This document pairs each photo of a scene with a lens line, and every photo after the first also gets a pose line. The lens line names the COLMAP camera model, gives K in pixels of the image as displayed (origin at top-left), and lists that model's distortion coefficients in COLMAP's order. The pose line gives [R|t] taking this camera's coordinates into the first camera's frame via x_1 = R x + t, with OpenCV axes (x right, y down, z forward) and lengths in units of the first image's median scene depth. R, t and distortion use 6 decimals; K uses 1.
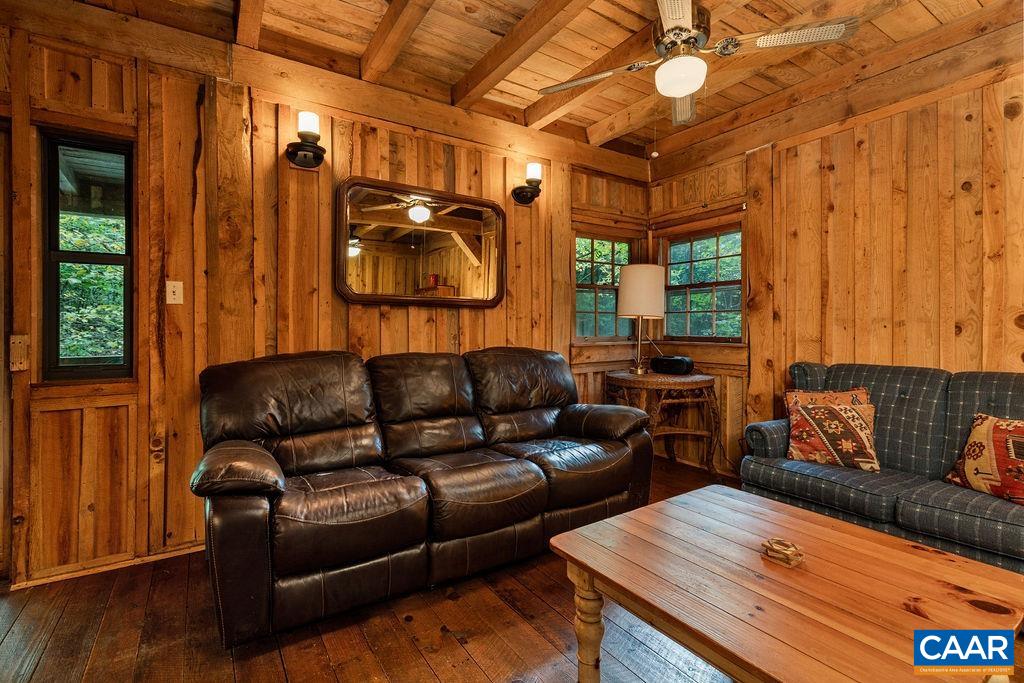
lens RADIAL K [[480.9, 0, 488.6], [0, 480.9, 326.6], [0, 0, 1]] dist [-0.001968, -0.000849]
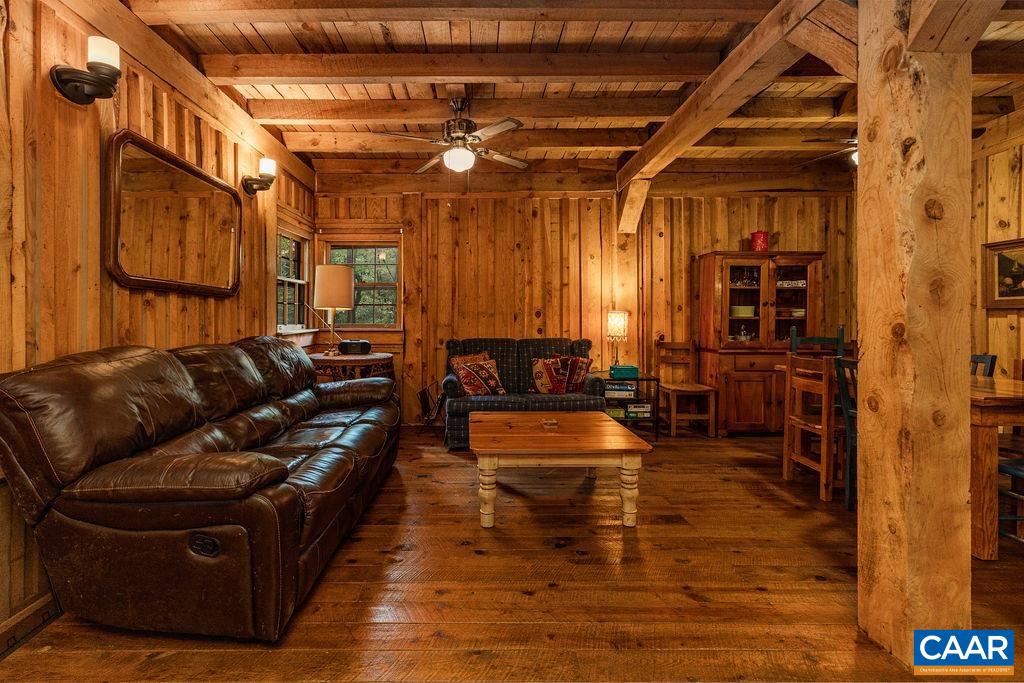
lens RADIAL K [[480.9, 0, 488.6], [0, 480.9, 326.6], [0, 0, 1]] dist [-0.001968, -0.000849]
pose [[0.520932, -0.016381, 0.853441, -0.681943], [-0.000229, 0.999813, 0.019330, 0.001483], [-0.853598, -0.010265, 0.520831, 0.062655]]
